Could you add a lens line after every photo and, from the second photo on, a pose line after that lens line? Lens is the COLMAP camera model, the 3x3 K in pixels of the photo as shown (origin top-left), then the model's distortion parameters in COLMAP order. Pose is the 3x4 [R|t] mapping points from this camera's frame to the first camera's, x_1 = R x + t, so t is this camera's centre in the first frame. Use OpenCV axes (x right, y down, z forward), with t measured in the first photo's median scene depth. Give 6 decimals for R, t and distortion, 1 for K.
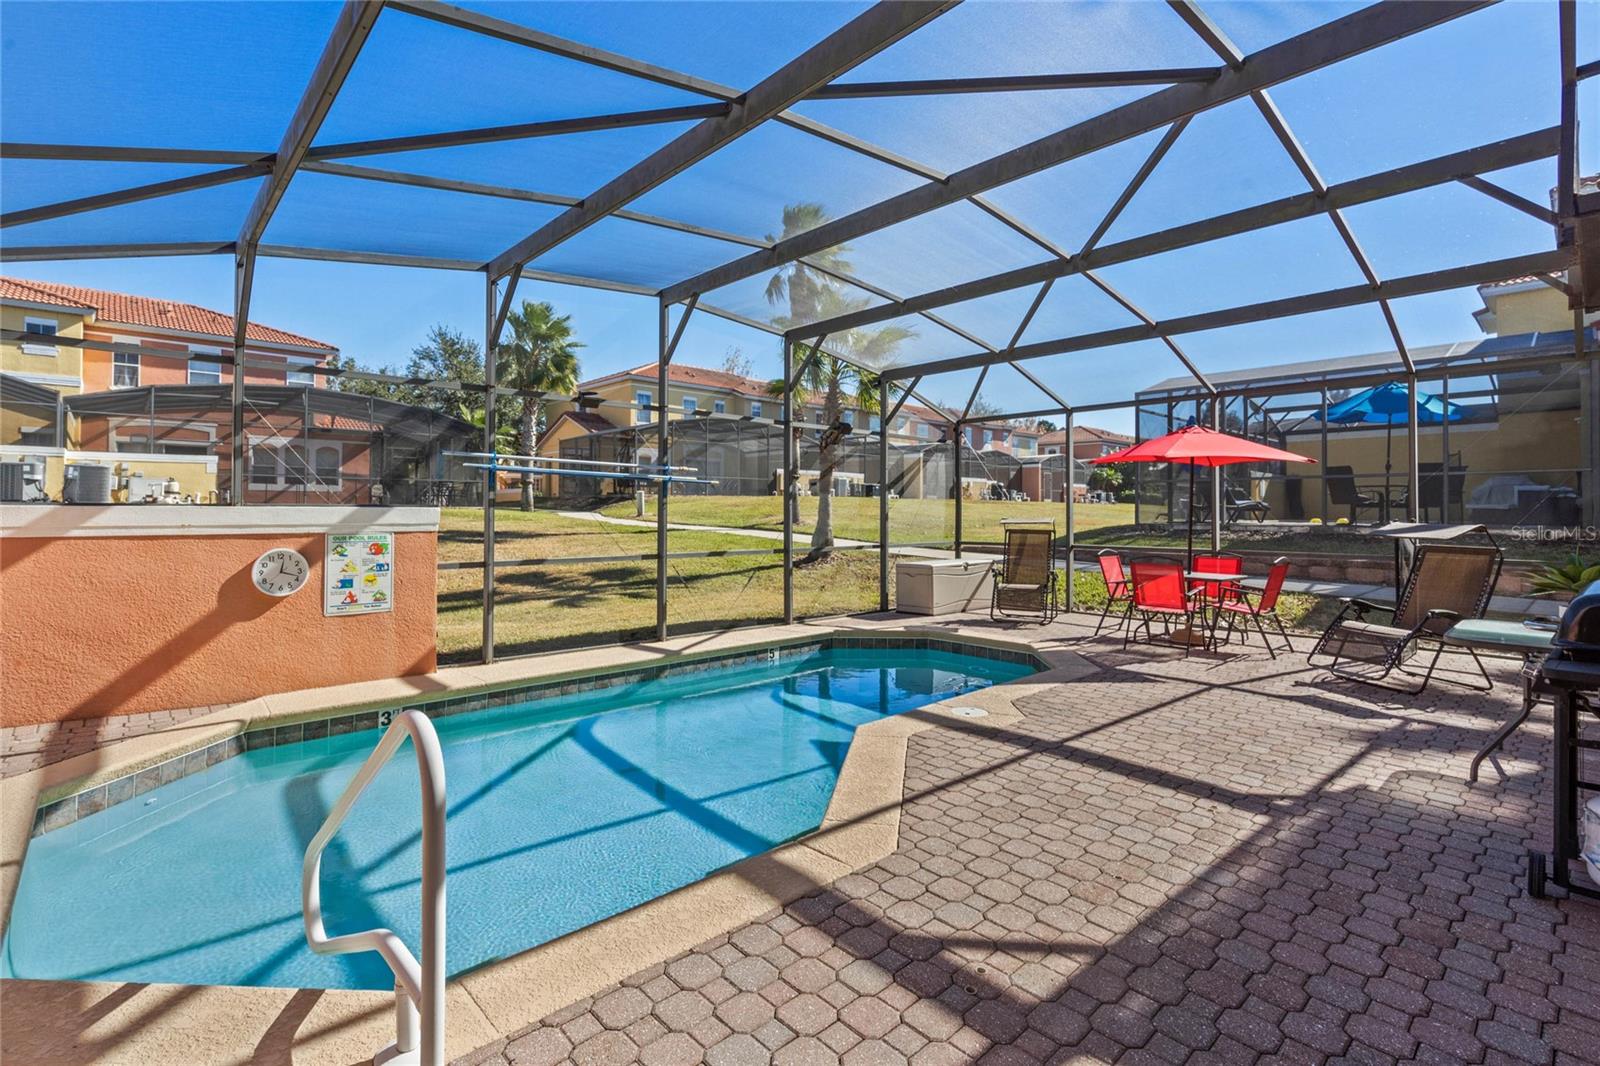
lens RADIAL K [[734.3, 0, 798.9], [0, 734.3, 508.2], [0, 0, 1]] dist [-0.002197, 0.000445]
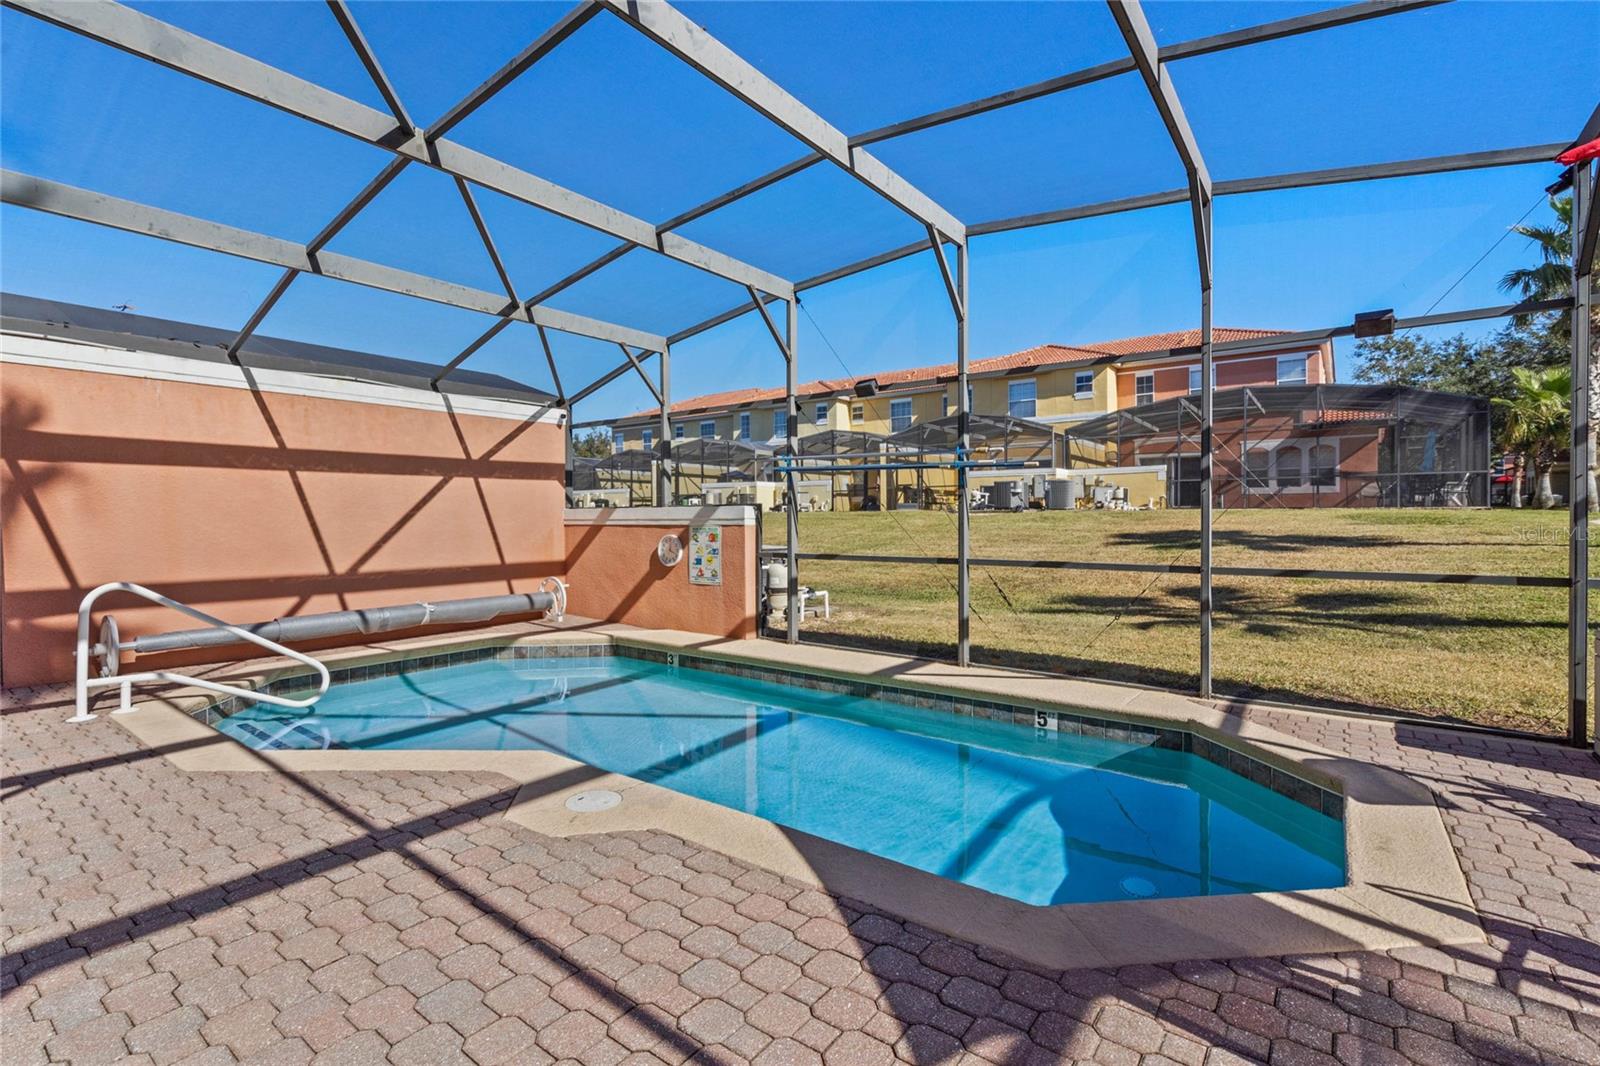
lens RADIAL K [[734.3, 0, 789.2], [0, 734.3, 529.1], [0, 0, 1]] dist [-0.002197, 0.000445]
pose [[0.172523, 0.011252, -0.984941, 0.332128], [0.009671, 0.999867, 0.013116, 0.010172], [0.984958, -0.011788, 0.172391, 0.389507]]
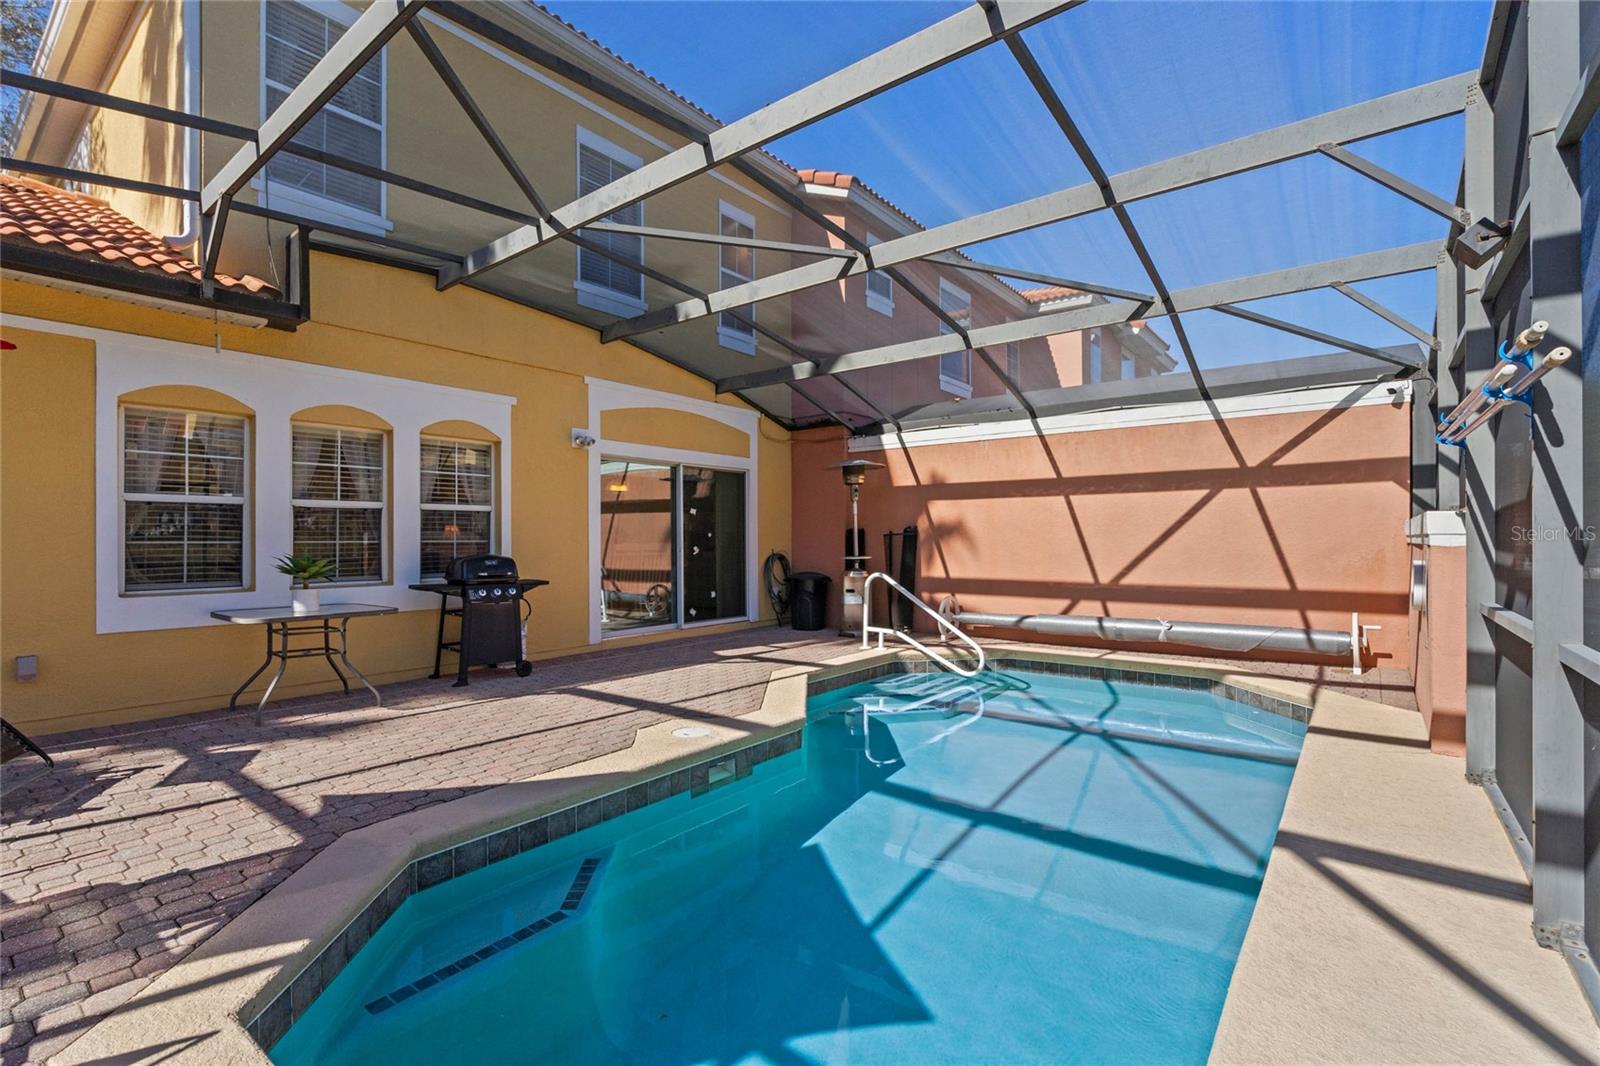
lens RADIAL K [[734.3, 0, 799.7], [0, 734.3, 538.1], [0, 0, 1]] dist [-0.002197, 0.000445]
pose [[-0.987355, 0.000060, -0.158524, 0.089899], [0.000981, 0.999983, -0.005728, 0.012369], [0.158521, -0.005811, -0.987338, 0.717170]]
